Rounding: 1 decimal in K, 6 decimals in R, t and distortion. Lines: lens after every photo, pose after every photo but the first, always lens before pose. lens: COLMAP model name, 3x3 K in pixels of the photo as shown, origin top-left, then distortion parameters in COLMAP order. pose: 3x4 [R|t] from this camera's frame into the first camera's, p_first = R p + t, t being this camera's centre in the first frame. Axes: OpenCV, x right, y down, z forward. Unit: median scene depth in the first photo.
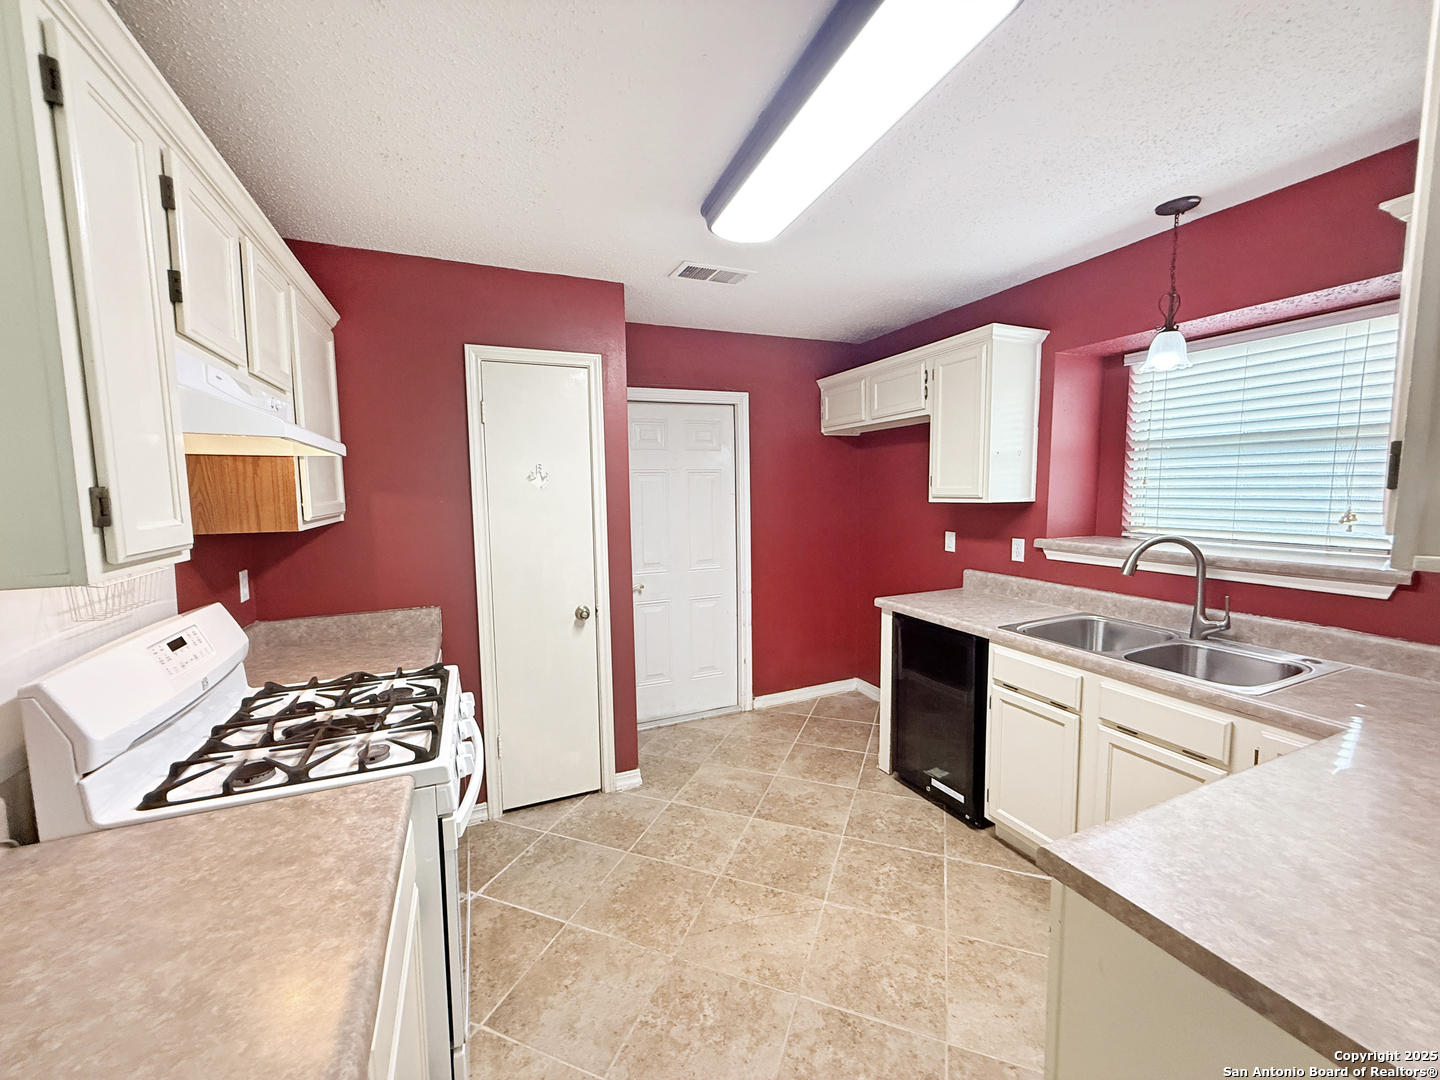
lens RADIAL K [[575.6, 0, 716.3], [0, 575.6, 533.7], [0, 0, 1]] dist [0.002404, -0.000035]
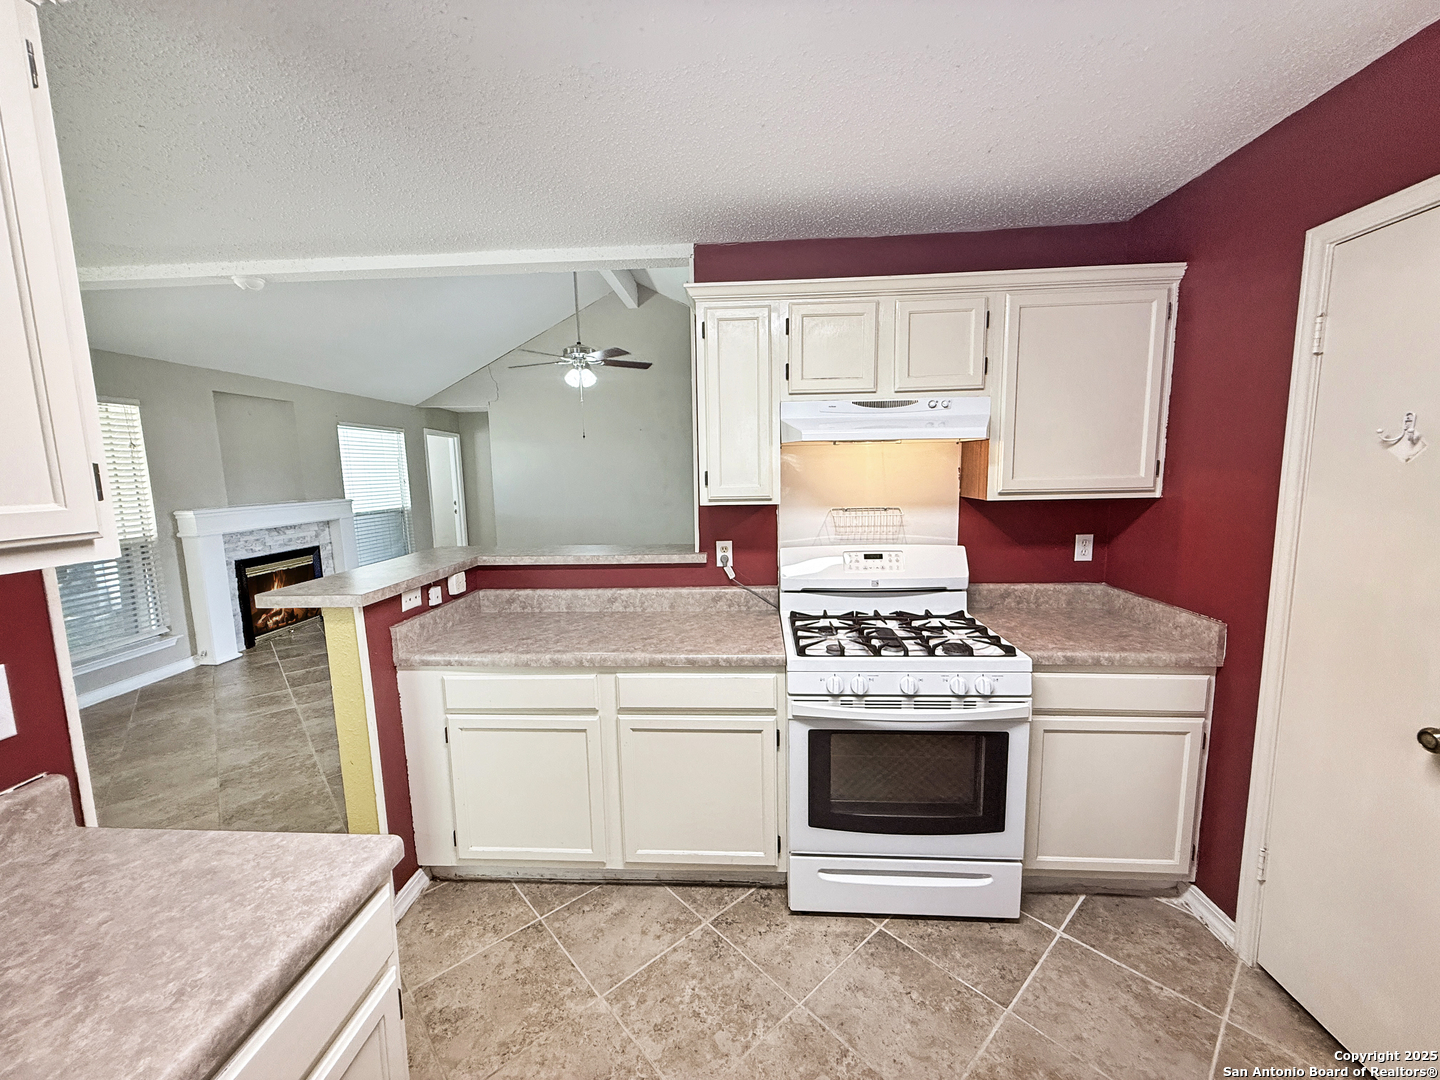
lens RADIAL K [[575.6, 0, 716.2], [0, 575.6, 538.1], [0, 0, 1]] dist [0.002404, -0.000035]
pose [[-0.455416, 0.128921, -0.880895, 0.458559], [-0.047110, 0.984583, 0.168452, -0.076199], [0.889032, 0.118215, -0.442321, 0.761977]]
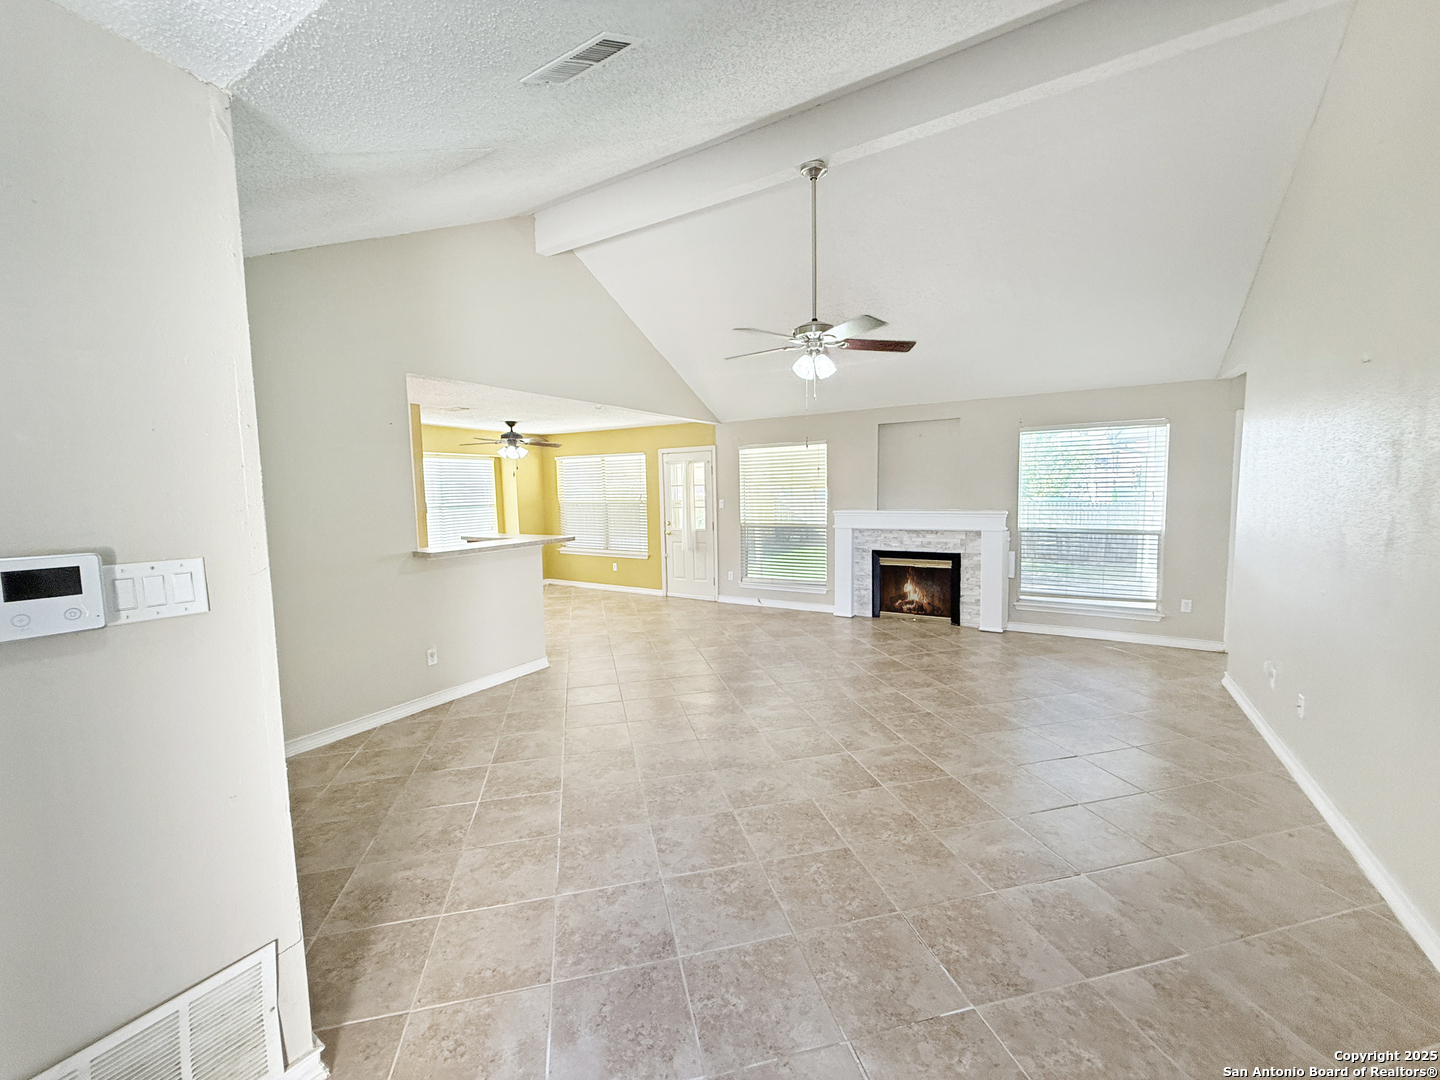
lens RADIAL K [[575.6, 0, 712.7], [0, 575.6, 543.8], [0, 0, 1]] dist [0.002404, -0.000035]
pose [[-0.564618, -0.052037, 0.823710, -2.439062], [0.087962, 0.988533, 0.122743, -0.001920], [-0.820652, 0.141759, -0.553566, 0.473529]]
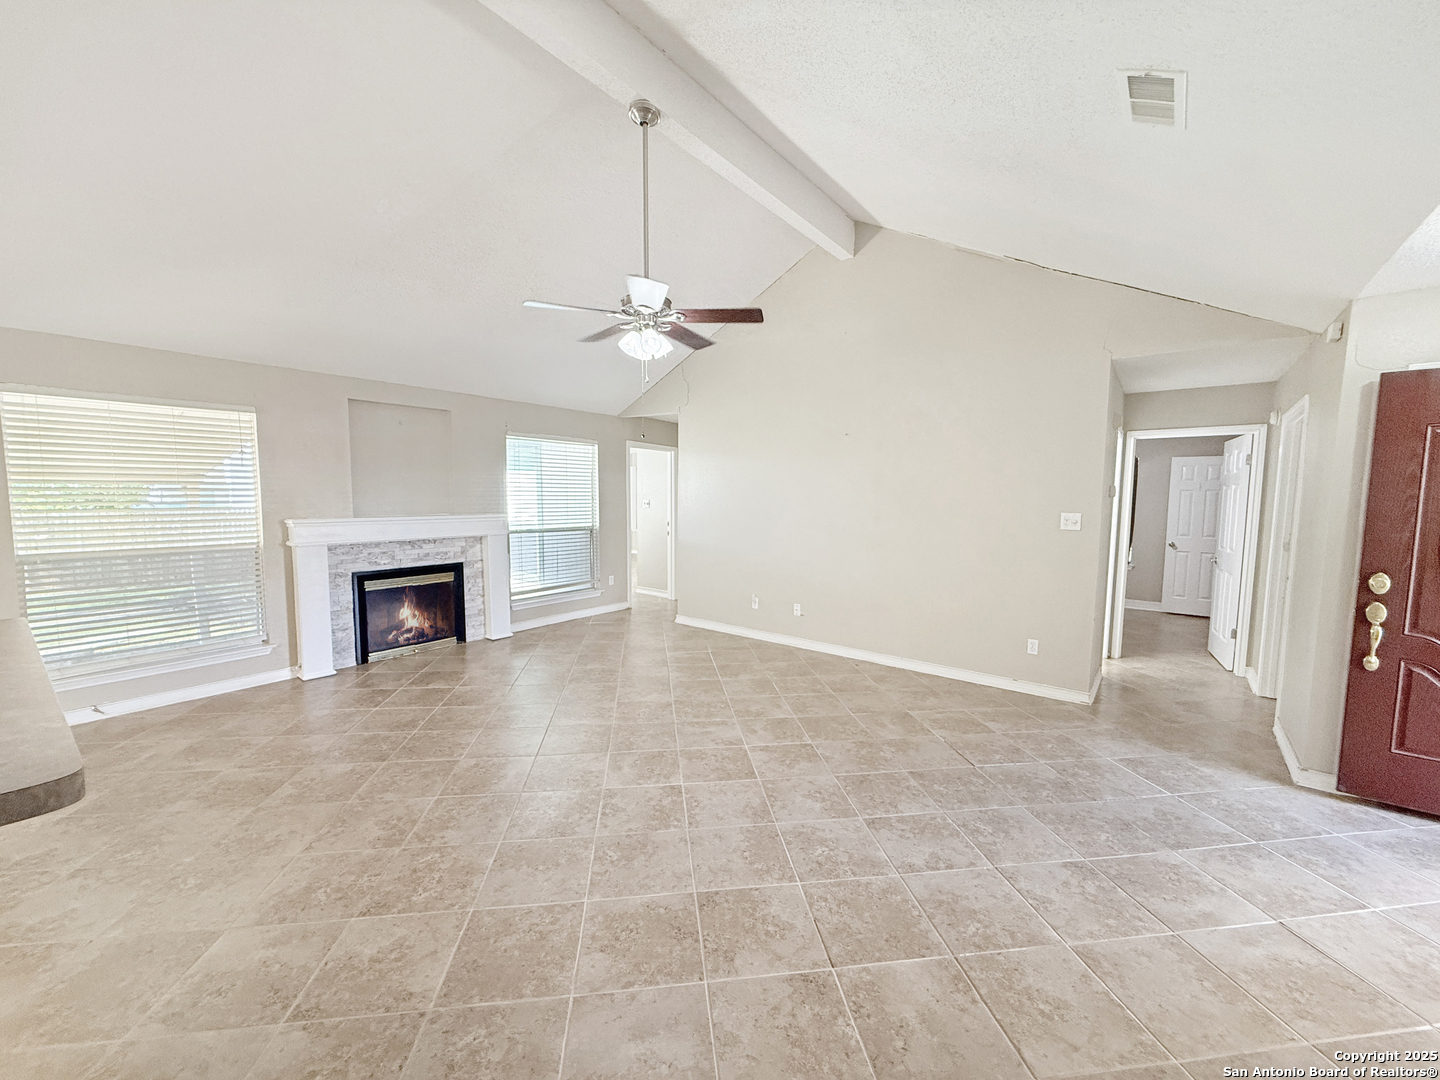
lens RADIAL K [[575.6, 0, 721.5], [0, 575.6, 532.6], [0, 0, 1]] dist [0.002404, -0.000035]
pose [[-0.880769, 0.040343, -0.471824, -0.771752], [-0.030549, 0.989448, 0.141629, -0.026191], [0.472559, 0.139156, -0.870243, 0.645577]]
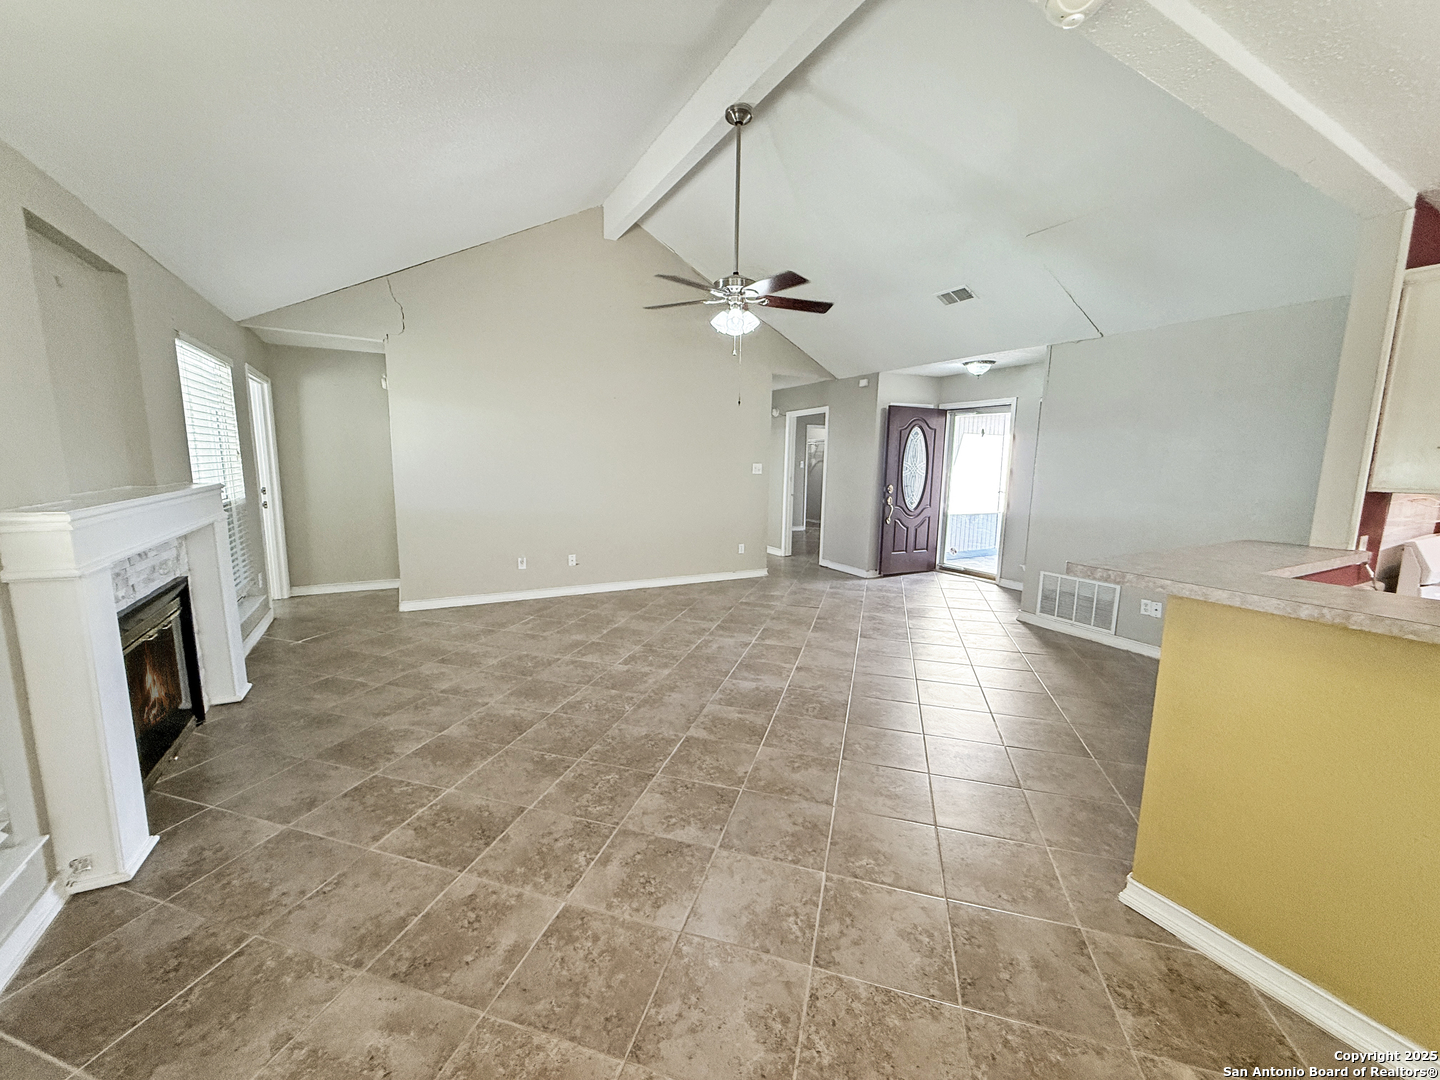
lens RADIAL K [[575.6, 0, 714.8], [0, 575.6, 538.0], [0, 0, 1]] dist [0.002404, -0.000035]
pose [[0.088008, 0.158985, -0.983351, 0.356750], [-0.093642, 0.984130, 0.150730, 0.080829], [0.991708, 0.078817, 0.101499, -0.863539]]
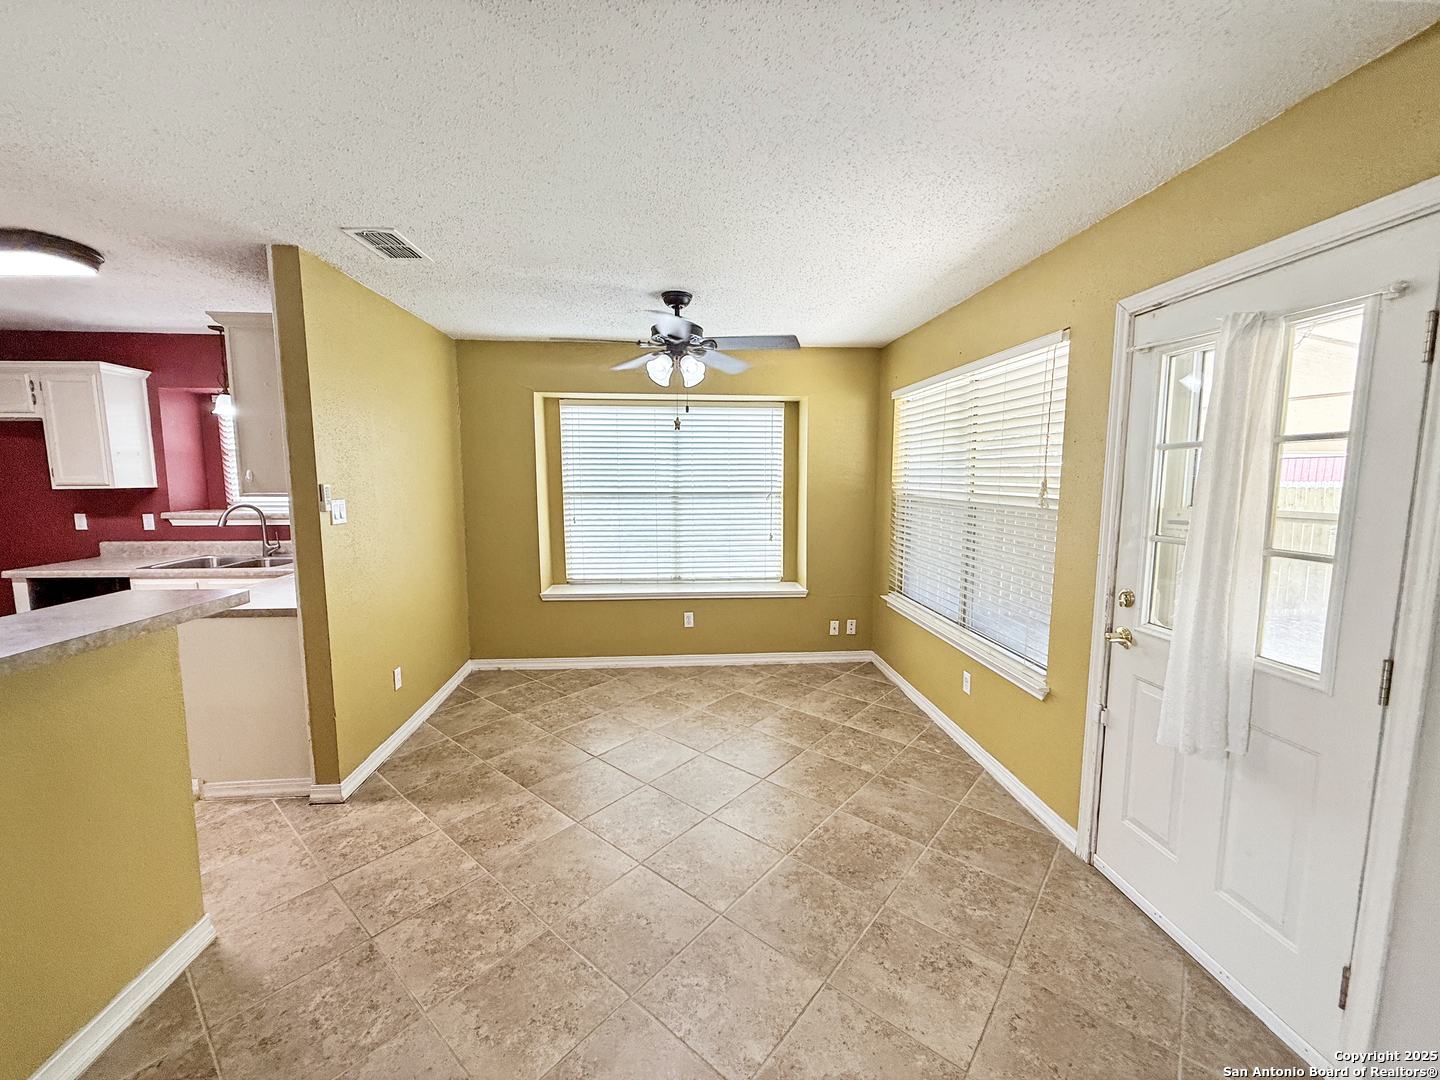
lens RADIAL K [[575.6, 0, 720.3], [0, 575.6, 546.8], [0, 0, 1]] dist [0.002404, -0.000035]
pose [[0.328464, -0.105594, 0.938595, -0.427877], [0.071458, 0.993661, 0.086782, 0.079671], [-0.941809, 0.038565, 0.333928, -0.964633]]
